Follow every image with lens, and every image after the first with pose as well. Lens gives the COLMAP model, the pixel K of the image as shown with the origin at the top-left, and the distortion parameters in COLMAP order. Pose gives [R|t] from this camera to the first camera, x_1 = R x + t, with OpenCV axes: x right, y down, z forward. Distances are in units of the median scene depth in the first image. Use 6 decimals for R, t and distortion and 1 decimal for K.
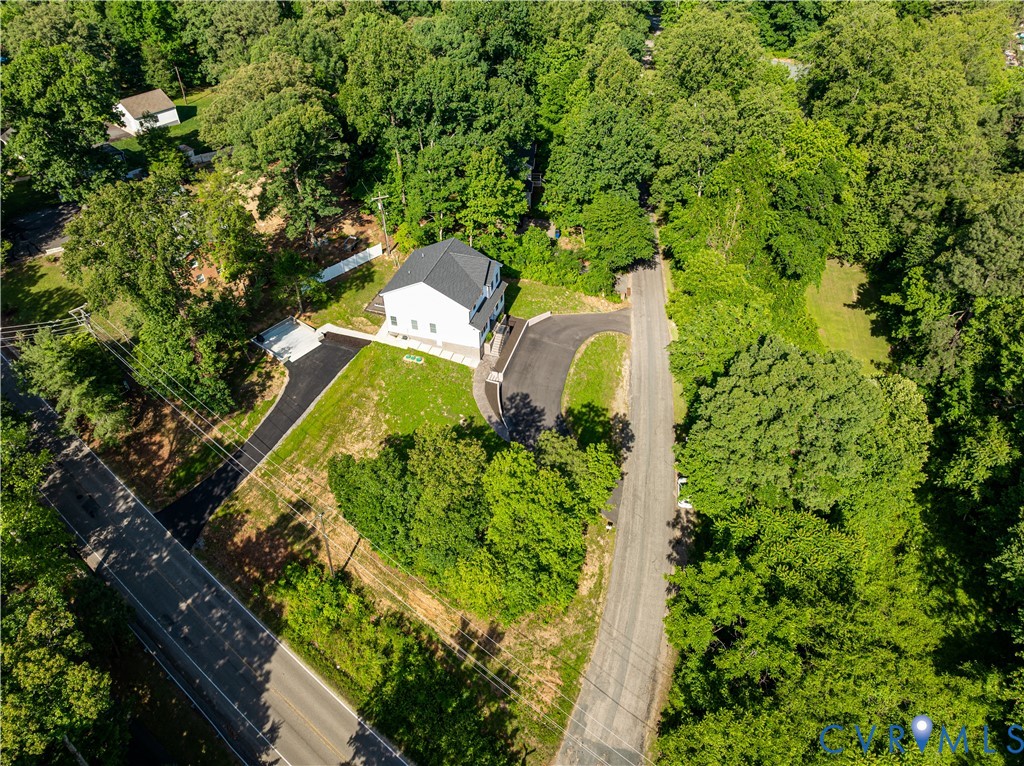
lens RADIAL K [[716.4, 0, 517.5], [0, 716.4, 382.3], [0, 0, 1]] dist [-0.036644, 0.001310]
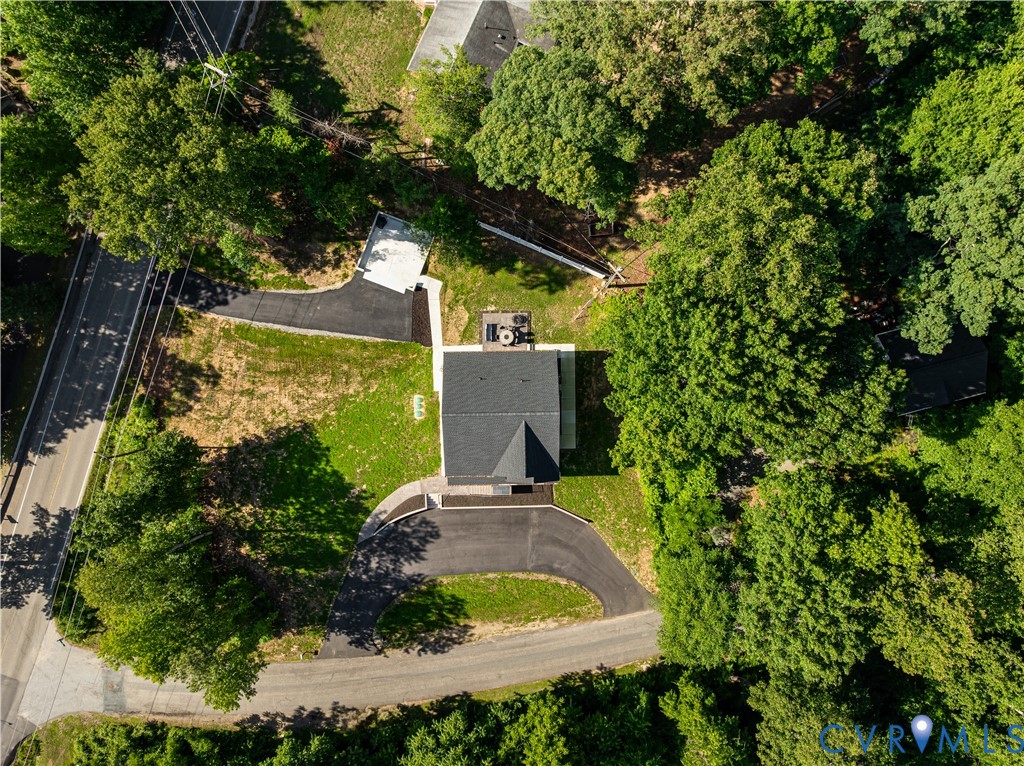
lens RADIAL K [[716.4, 0, 517.5], [0, 716.4, 382.3], [0, 0, 1]] dist [-0.036644, 0.001310]
pose [[0.298393, 0.954285, -0.017382, -0.130074], [-0.635323, 0.212182, 0.742525, -0.781060], [0.712269, -0.210521, 0.669592, 0.549448]]
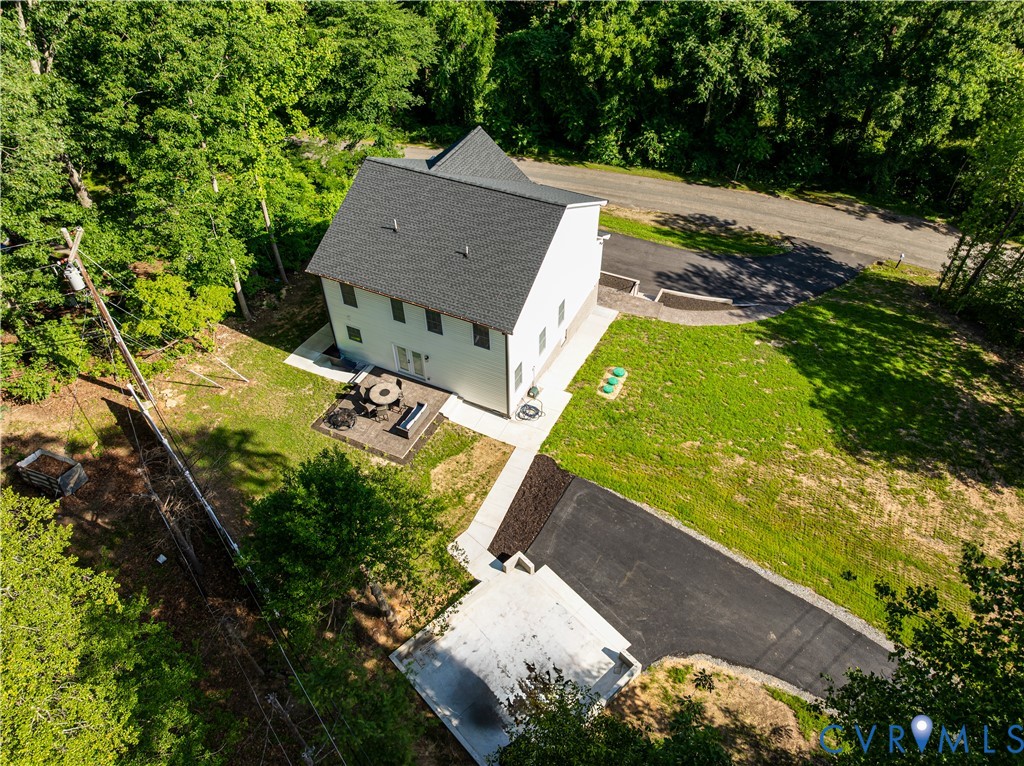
lens RADIAL K [[716.4, 0, 517.5], [0, 716.4, 382.3], [0, 0, 1]] dist [-0.036644, 0.001310]
pose [[0.156218, -0.699020, 0.697830, -0.473310], [0.643744, 0.607895, 0.464820, -0.278959], [-0.749126, 0.376611, 0.544954, 0.855299]]
